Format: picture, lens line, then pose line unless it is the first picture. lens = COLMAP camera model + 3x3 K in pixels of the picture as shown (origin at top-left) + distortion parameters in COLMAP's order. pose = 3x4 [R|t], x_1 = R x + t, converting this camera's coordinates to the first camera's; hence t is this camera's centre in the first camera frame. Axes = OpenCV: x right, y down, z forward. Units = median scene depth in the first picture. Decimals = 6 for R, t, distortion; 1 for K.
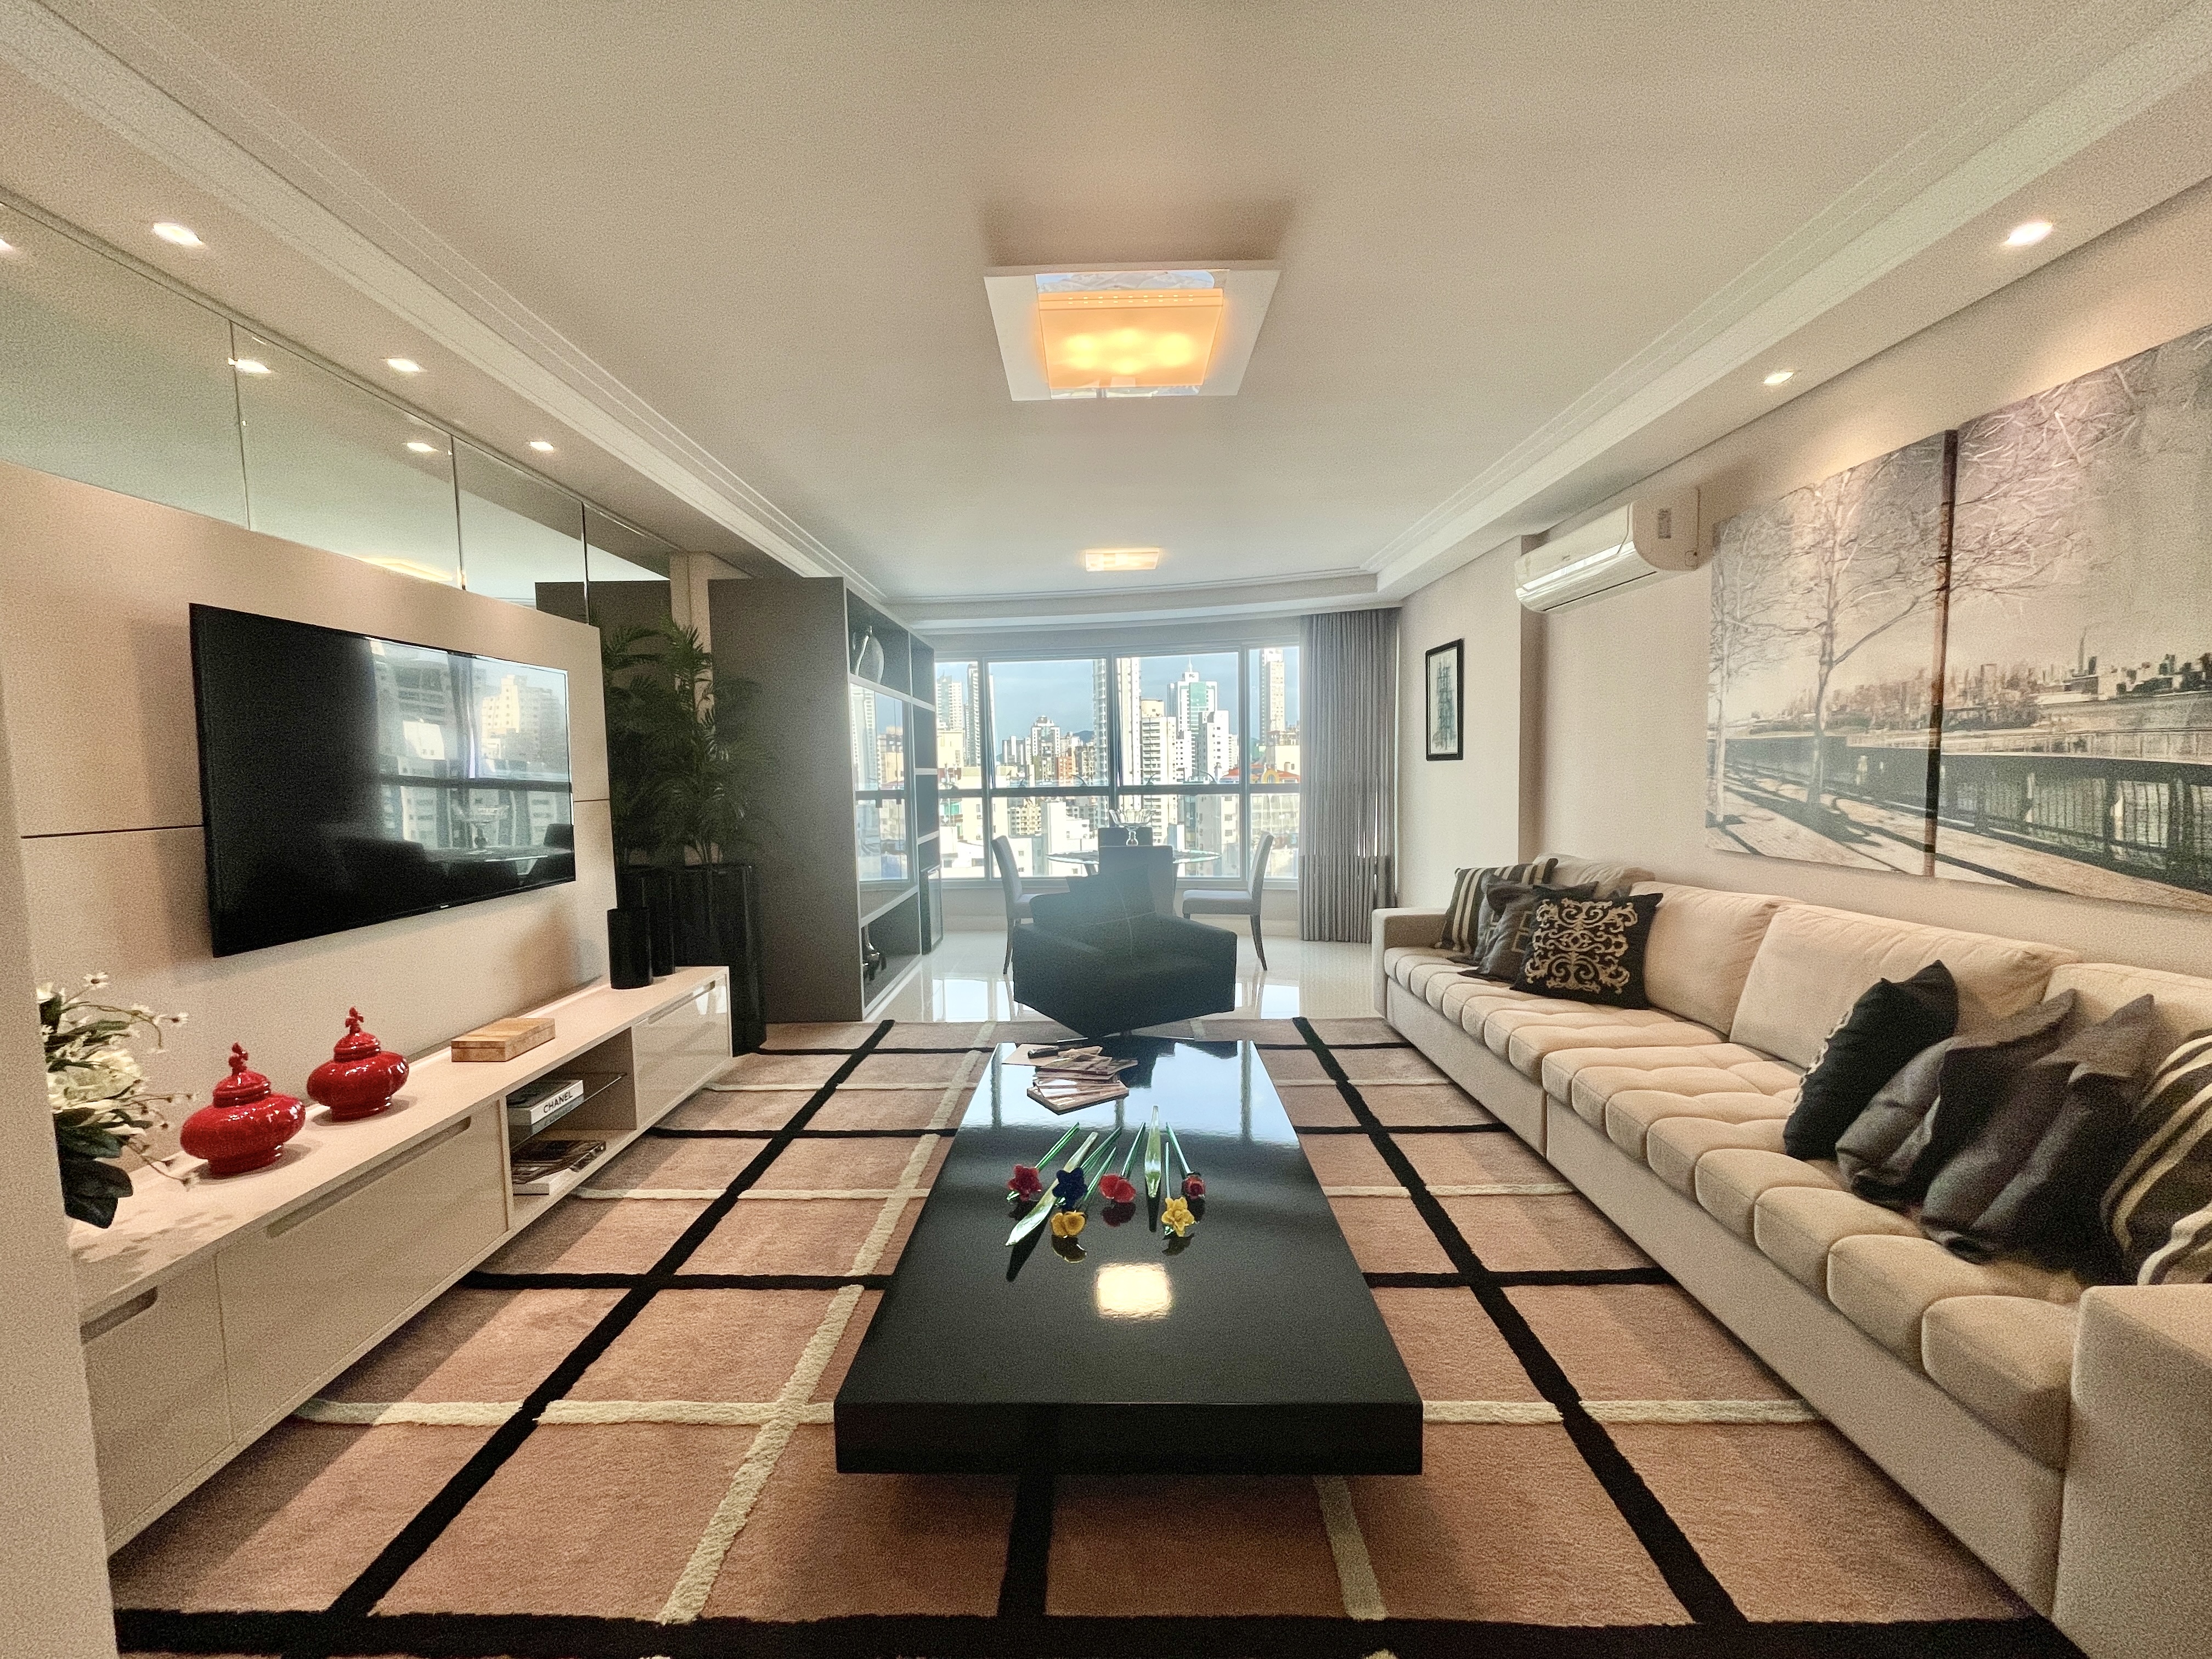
lens RADIAL K [[887.7, 0, 1095.7], [0, 887.7, 841.8], [0, 0, 1]] dist [-0.000250, 0.000047]
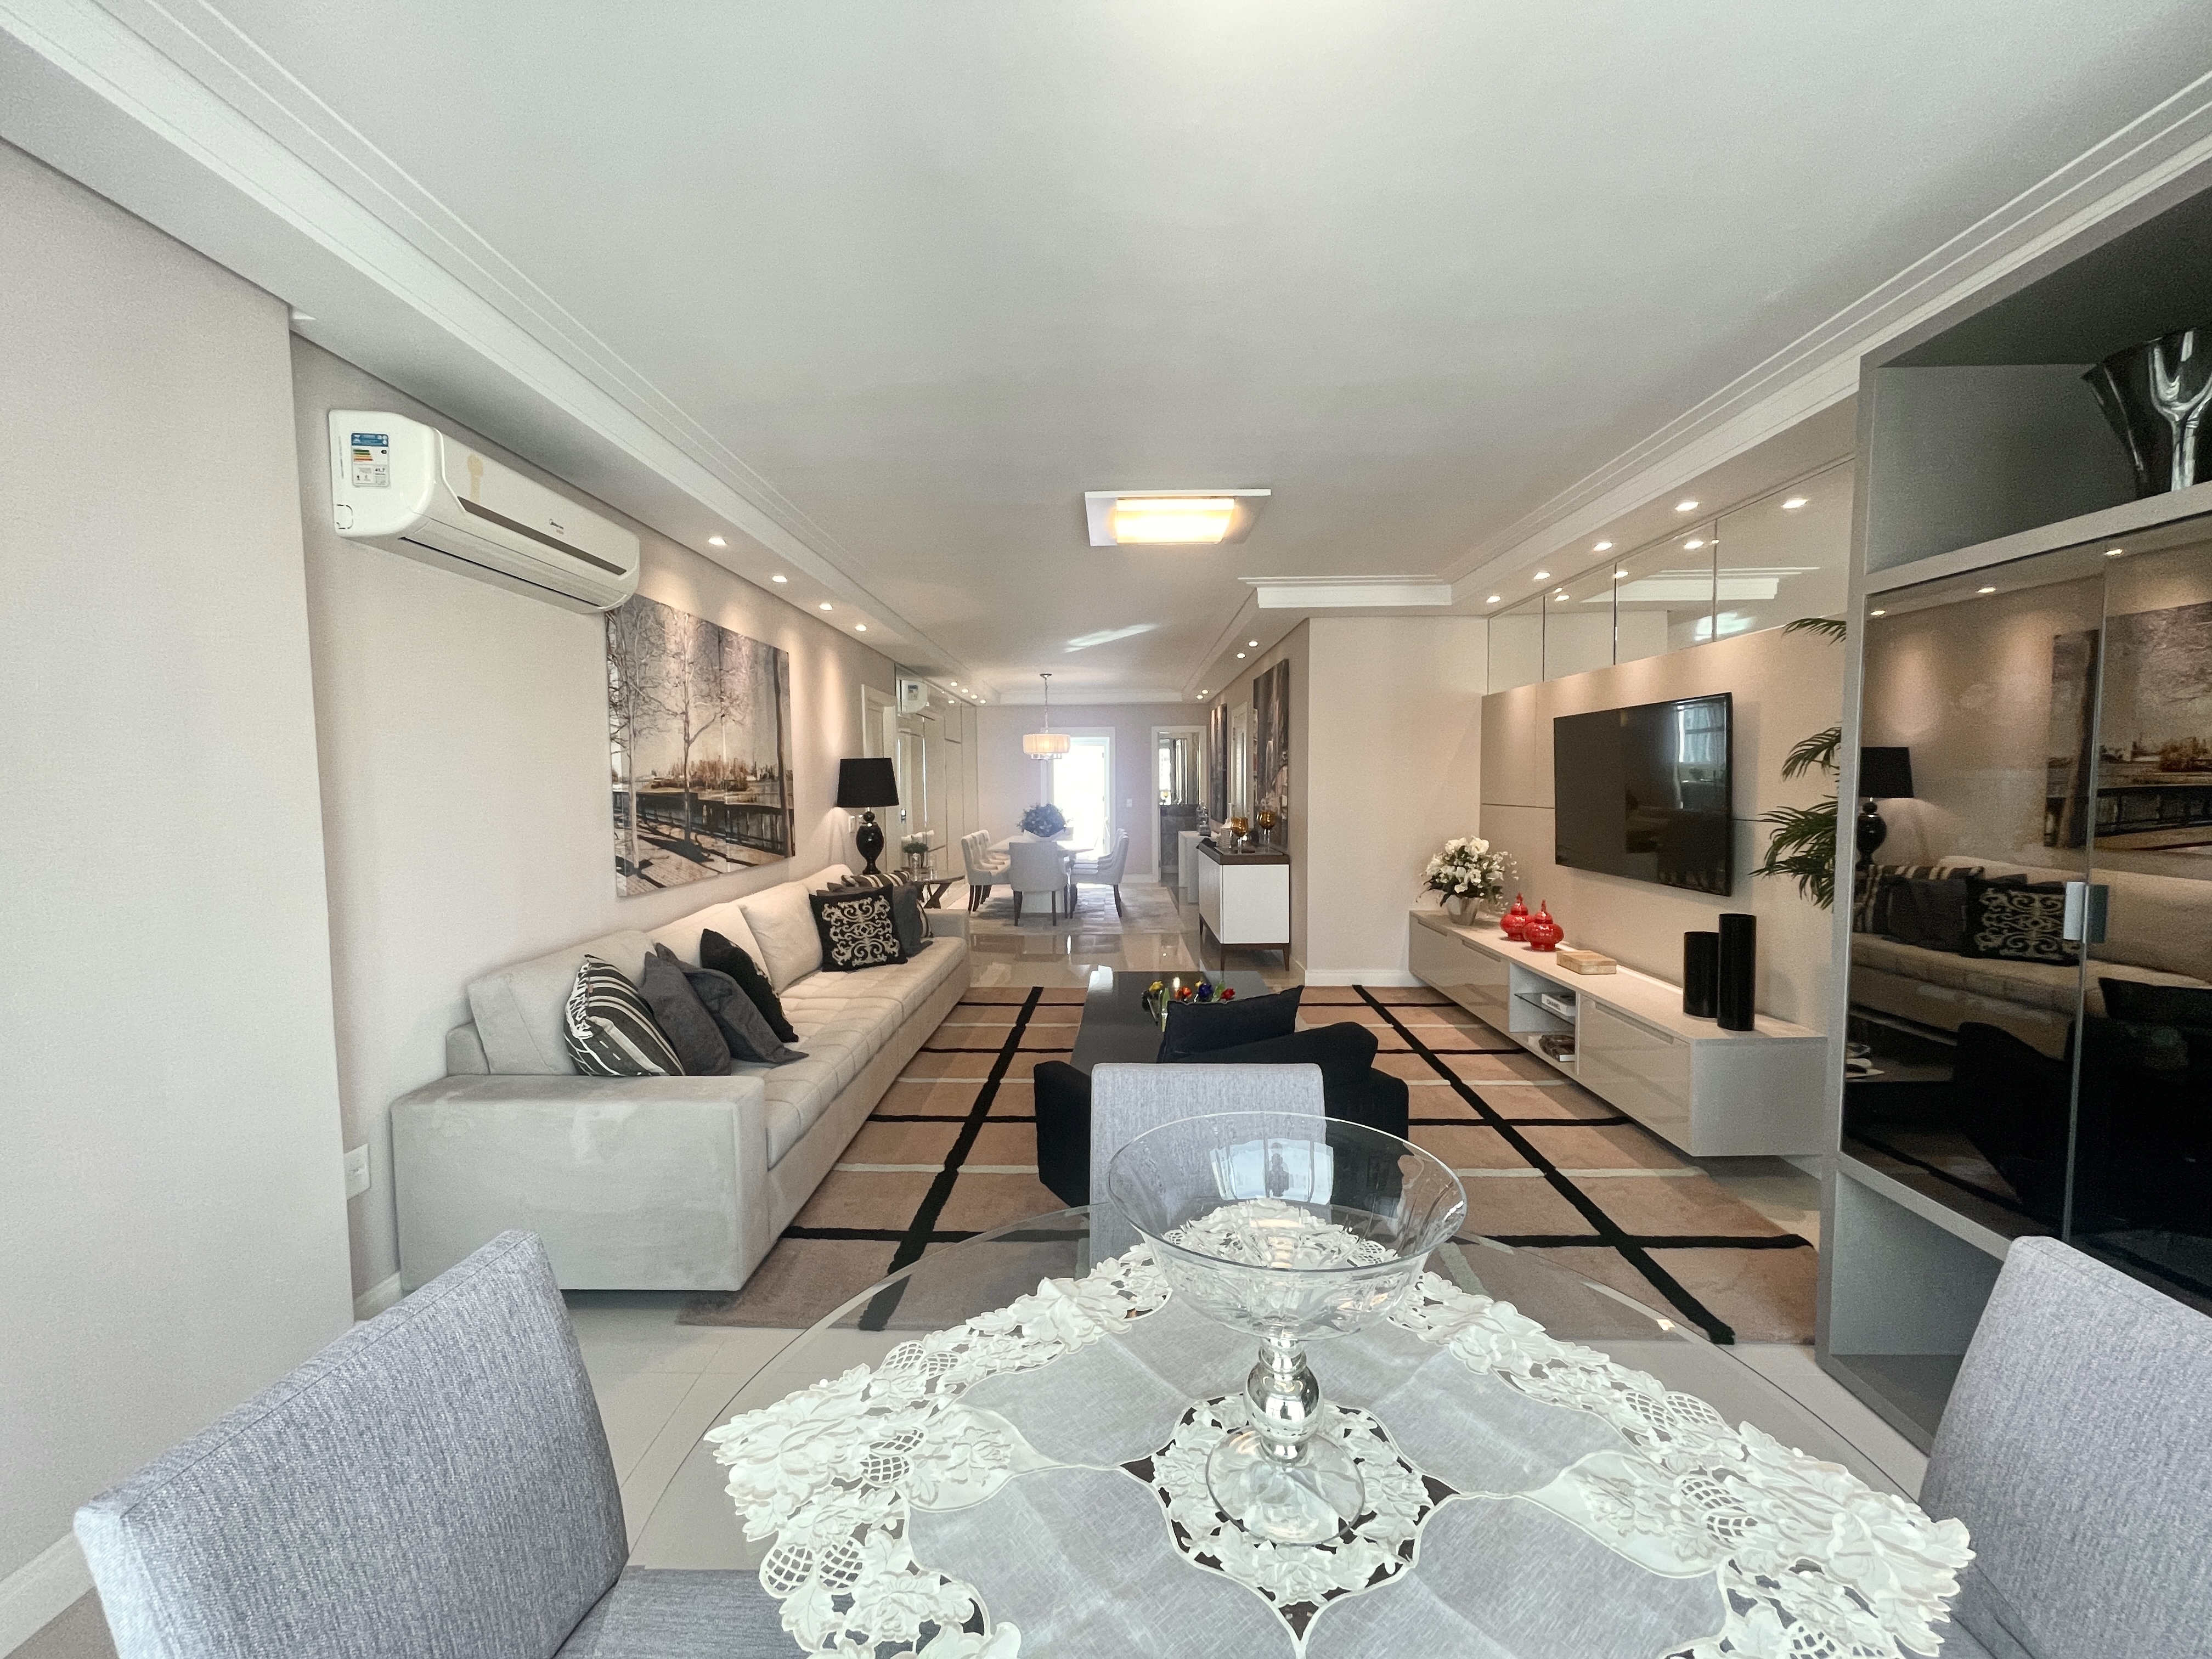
lens RADIAL K [[887.7, 0, 1095.7], [0, 887.7, 841.8], [0, 0, 1]] dist [-0.000250, 0.000047]
pose [[-0.999290, 0.028554, 0.024572, 0.136312], [0.031914, 0.988250, 0.149479, -0.233539], [-0.020015, 0.150157, -0.988460, 2.418364]]
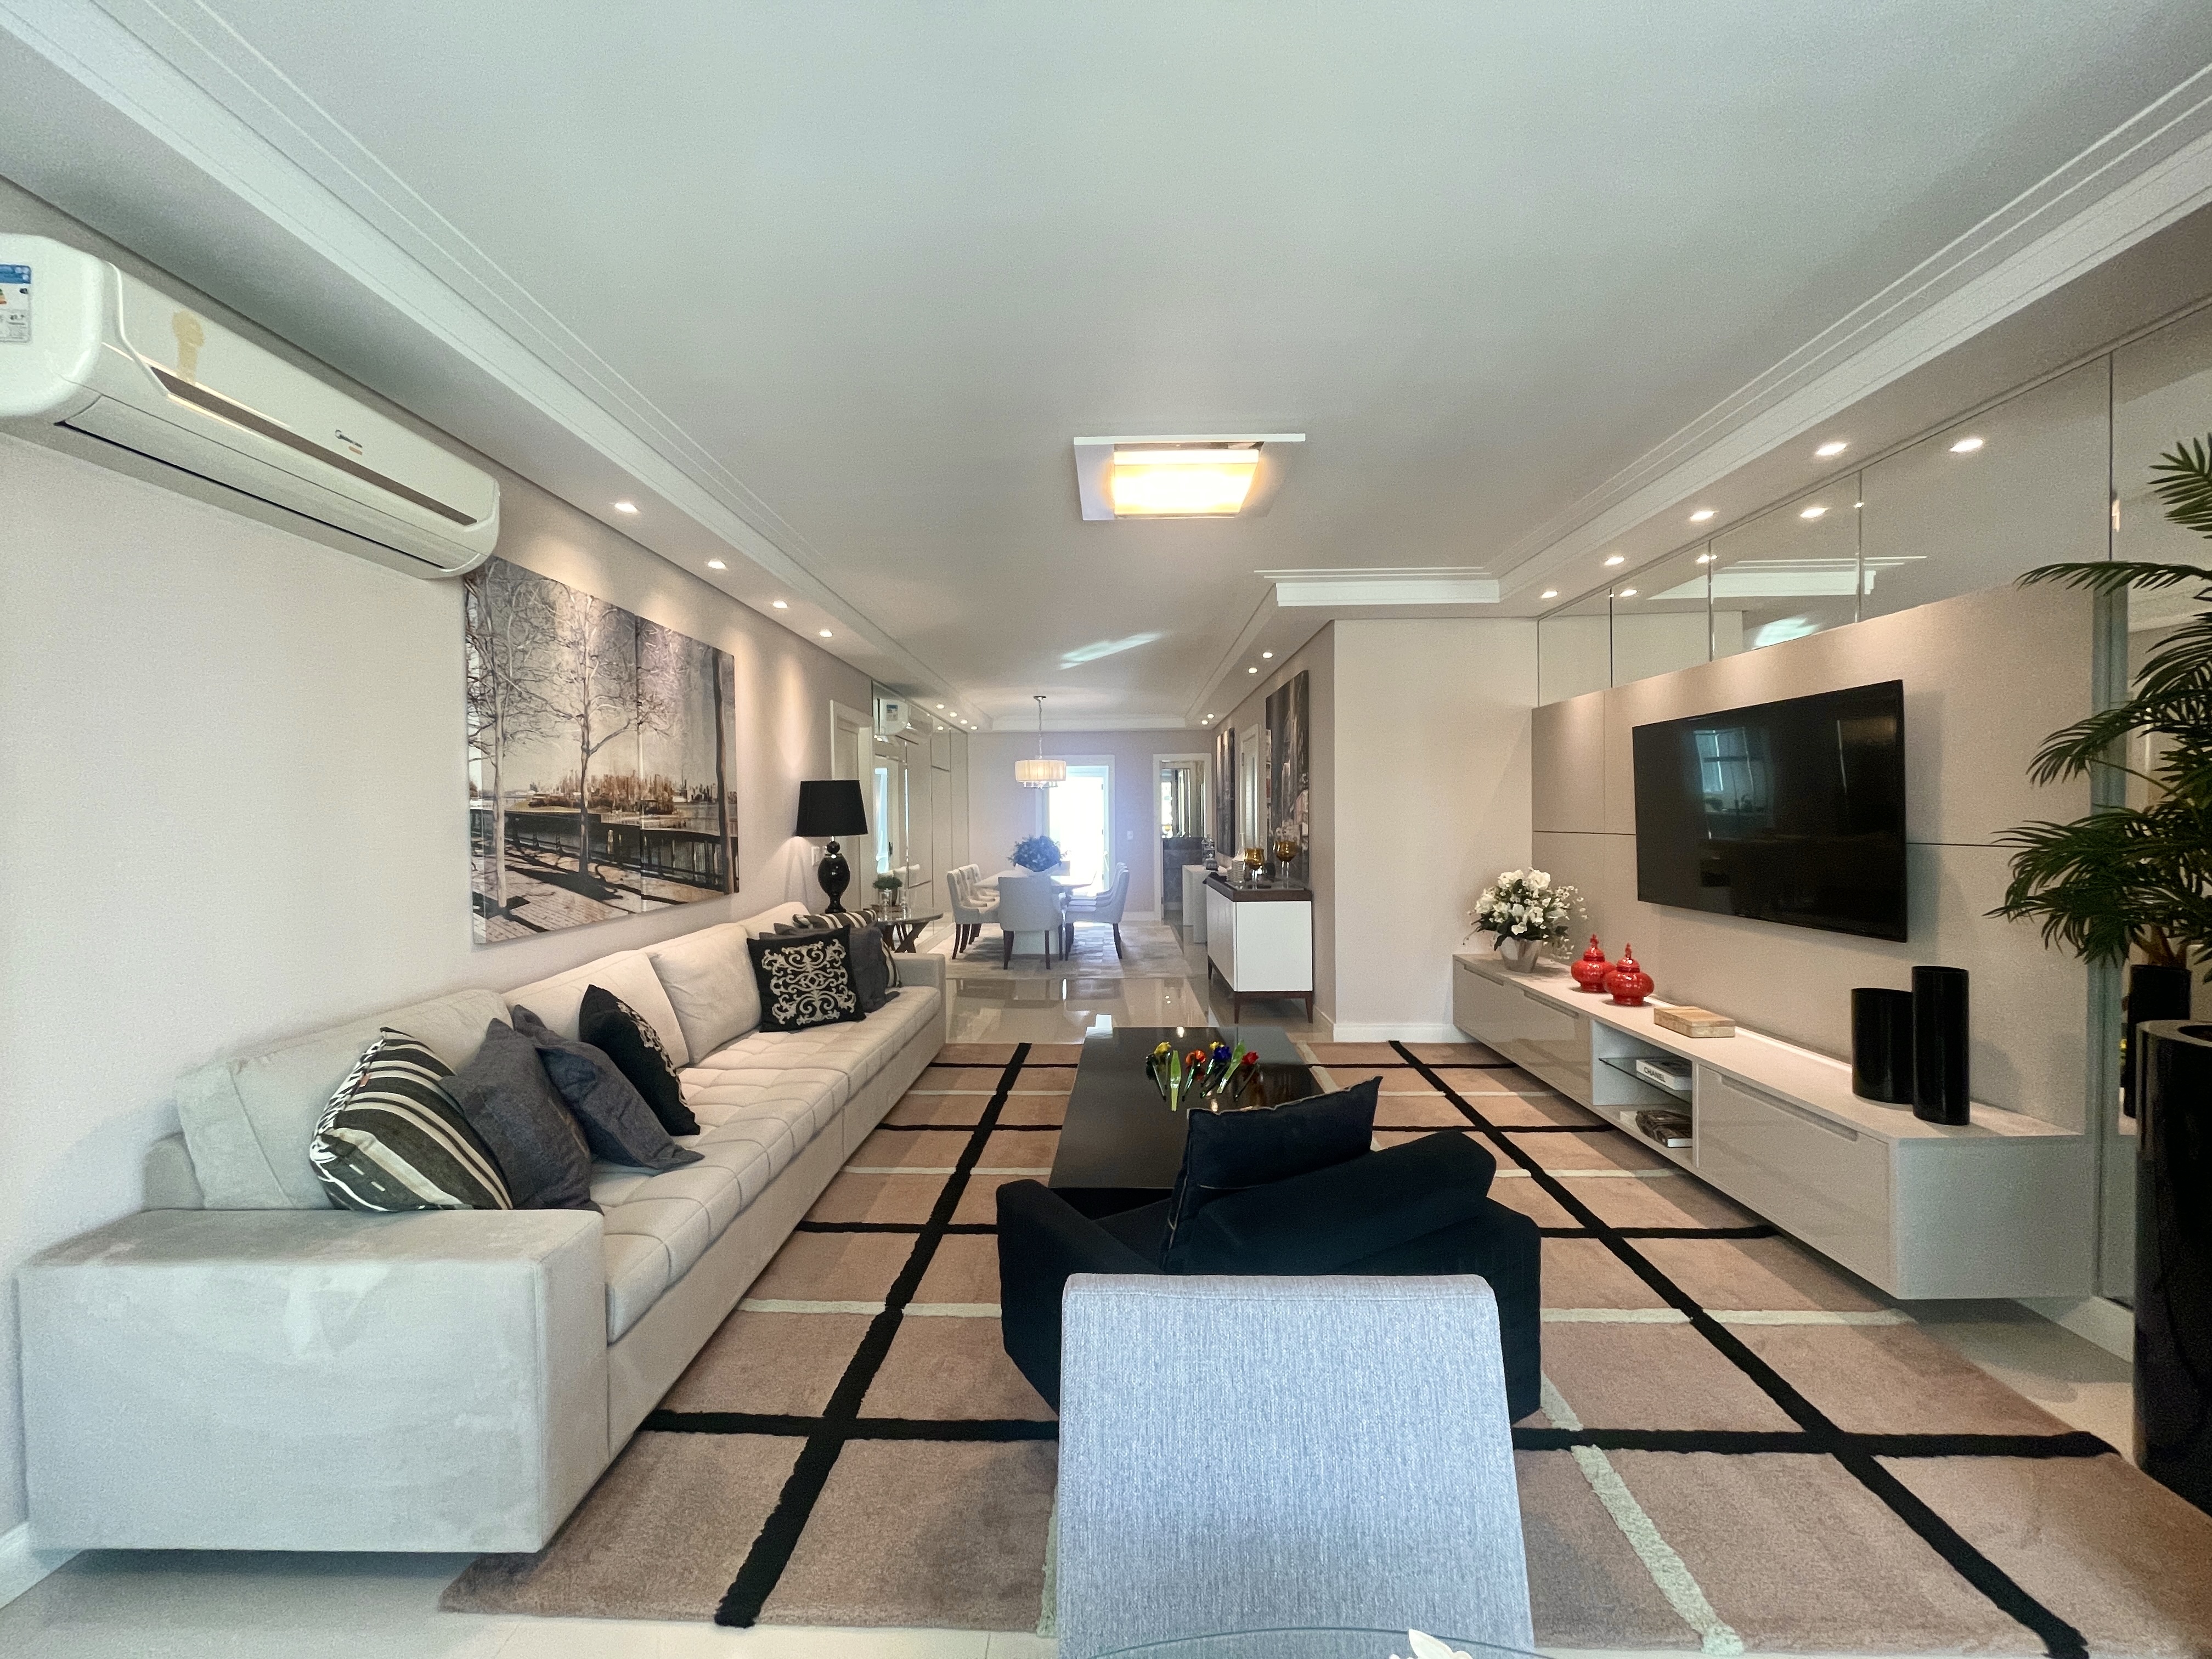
lens RADIAL K [[887.7, 0, 1095.7], [0, 887.7, 841.8], [0, 0, 1]] dist [-0.000250, 0.000047]
pose [[-0.999243, 0.030767, 0.023817, 0.133556], [0.033184, 0.993507, 0.108827, -0.186888], [-0.020314, 0.109535, -0.993775, 2.149877]]
